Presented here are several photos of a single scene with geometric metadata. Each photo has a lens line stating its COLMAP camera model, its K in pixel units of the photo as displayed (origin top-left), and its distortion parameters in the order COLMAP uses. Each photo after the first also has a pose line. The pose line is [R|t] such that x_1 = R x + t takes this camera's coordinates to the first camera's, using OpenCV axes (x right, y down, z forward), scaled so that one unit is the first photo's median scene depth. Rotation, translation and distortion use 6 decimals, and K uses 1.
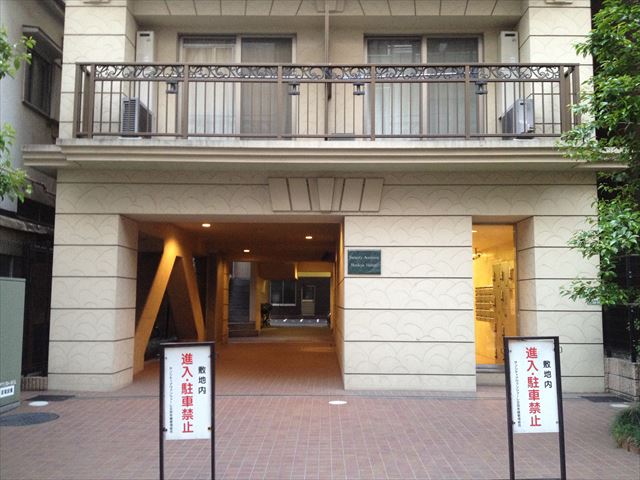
lens RADIAL K [[689.8, 0, 339.5], [0, 689.8, 244.8], [0, 0, 1]] dist [0.079460, 0.000000]
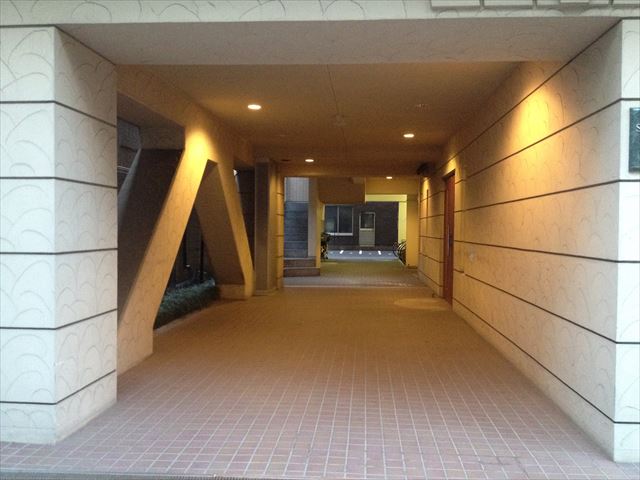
lens RADIAL K [[611.3, 0, 324.5], [0, 611.3, 243.5], [0, 0, 1]] dist [0.003202, 0.000000]
pose [[0.997812, 0.007334, -0.065714, -0.133033], [-0.000290, 0.994305, 0.106569, 0.045537], [0.066122, -0.106317, 0.992131, 0.638815]]
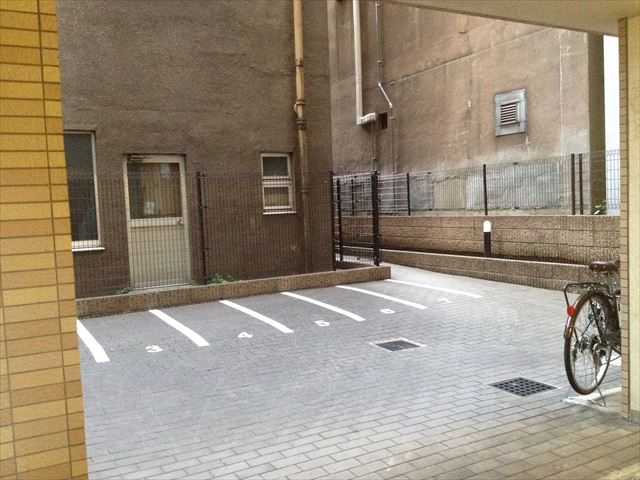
lens RADIAL K [[611.3, 0, 320.3], [0, 611.3, 239.4], [0, 0, 1]] dist [0.003202, 0.000000]
pose [[0.879276, -0.075101, 0.470354, -0.257510], [0.010569, 0.990325, 0.138367, 0.161885], [-0.476195, -0.116692, 0.871562, 2.188255]]
